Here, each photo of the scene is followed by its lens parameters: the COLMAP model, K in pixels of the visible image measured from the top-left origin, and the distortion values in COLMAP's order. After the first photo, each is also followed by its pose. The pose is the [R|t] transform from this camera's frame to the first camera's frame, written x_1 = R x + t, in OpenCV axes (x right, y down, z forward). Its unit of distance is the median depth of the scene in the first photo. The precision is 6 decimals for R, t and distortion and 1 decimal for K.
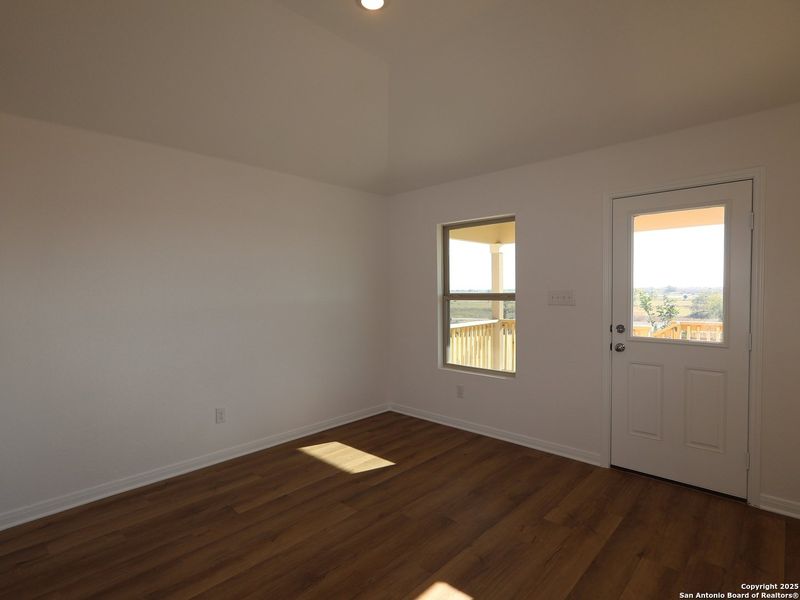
lens RADIAL K [[419.2, 0, 399.1], [0, 419.2, 306.2], [0, 0, 1]] dist [0.003422, -0.000865]
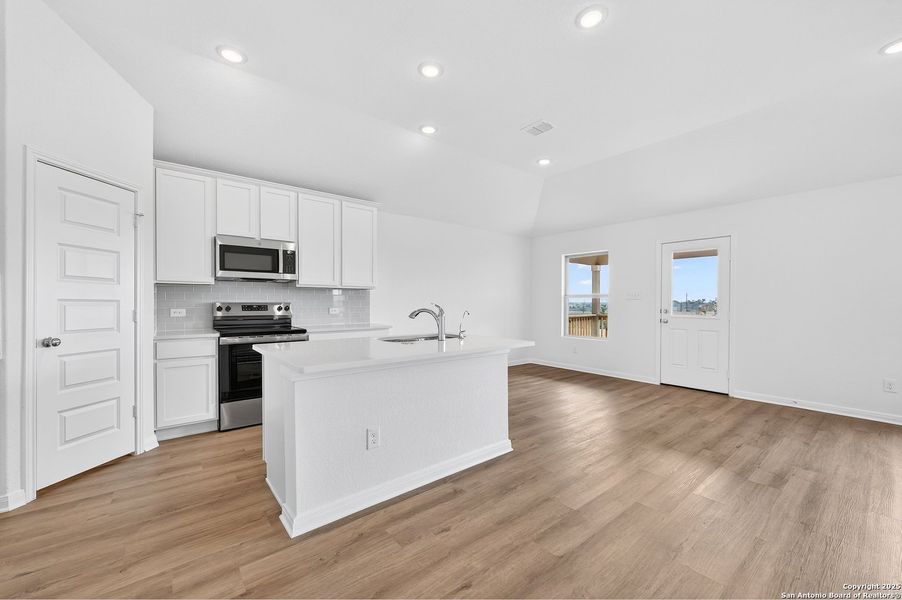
lens RADIAL K [[358.9, 0, 454.3], [0, 358.9, 305.1], [0, 0, 1]] dist [-0.000425, 0.000520]
pose [[0.990560, 0.014394, -0.136324, -0.201200], [-0.018187, 0.999480, -0.026616, 0.086313], [0.135870, 0.028844, 0.990307, -0.738185]]
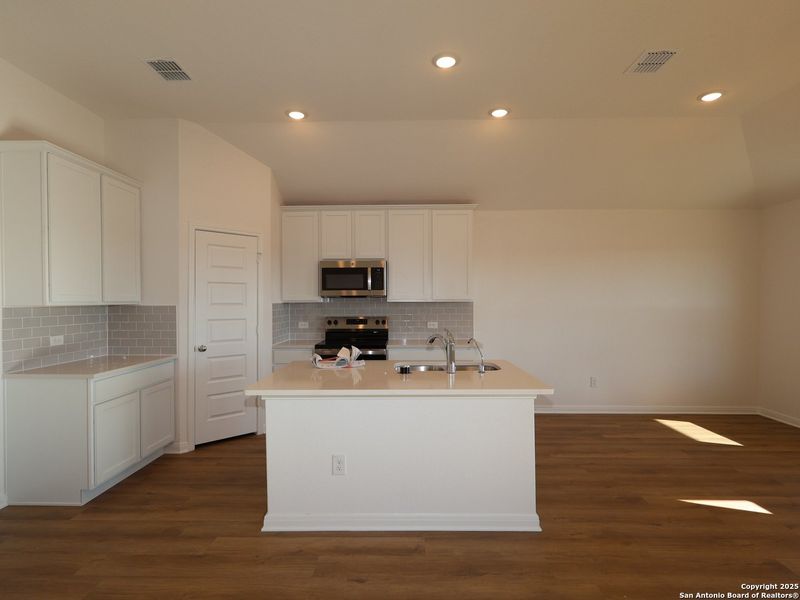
lens RADIAL K [[419.2, 0, 397.5], [0, 419.2, 303.6], [0, 0, 1]] dist [0.003422, -0.000865]
pose [[0.667378, 0.015650, -0.744555, 0.223698], [-0.030202, 0.999525, -0.006062, 0.012936], [0.744107, 0.026533, 0.667533, -0.549628]]
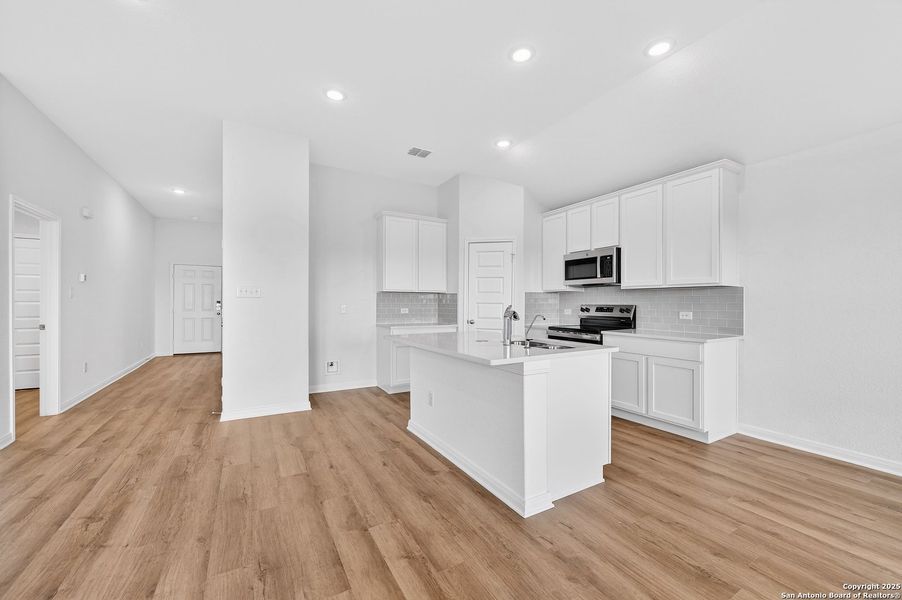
lens RADIAL K [[358.9, 0, 455.0], [0, 358.9, 304.0], [0, 0, 1]] dist [-0.000425, 0.000520]
pose [[-0.289323, 0.012445, -0.957151, 0.453805], [-0.033548, 0.999169, 0.023132, 0.041628], [0.956644, 0.038804, -0.288665, 0.232132]]
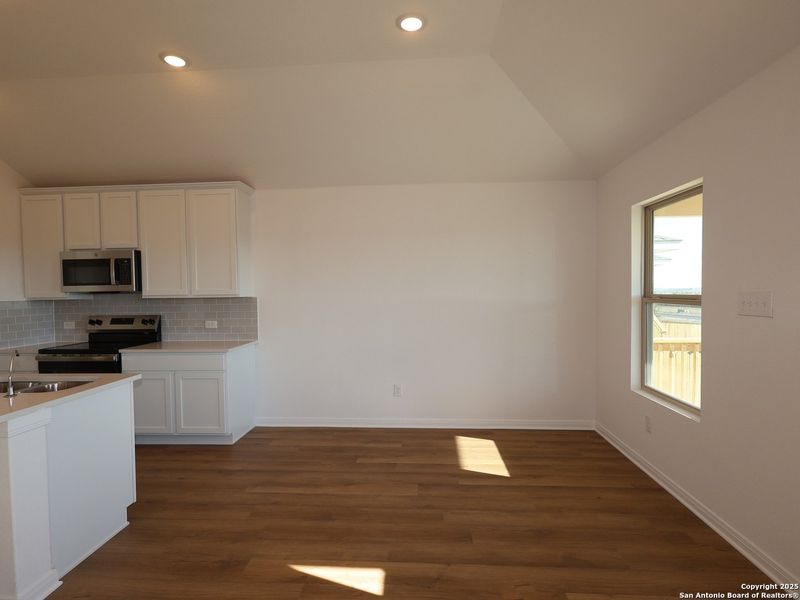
lens RADIAL K [[419.2, 0, 396.9], [0, 419.2, 303.4], [0, 0, 1]] dist [0.003422, -0.000865]
pose [[0.629527, 0.024320, -0.776598, 0.574932], [-0.021108, 0.999676, 0.014196, -0.020064], [0.776692, 0.007456, 0.629837, 0.218963]]
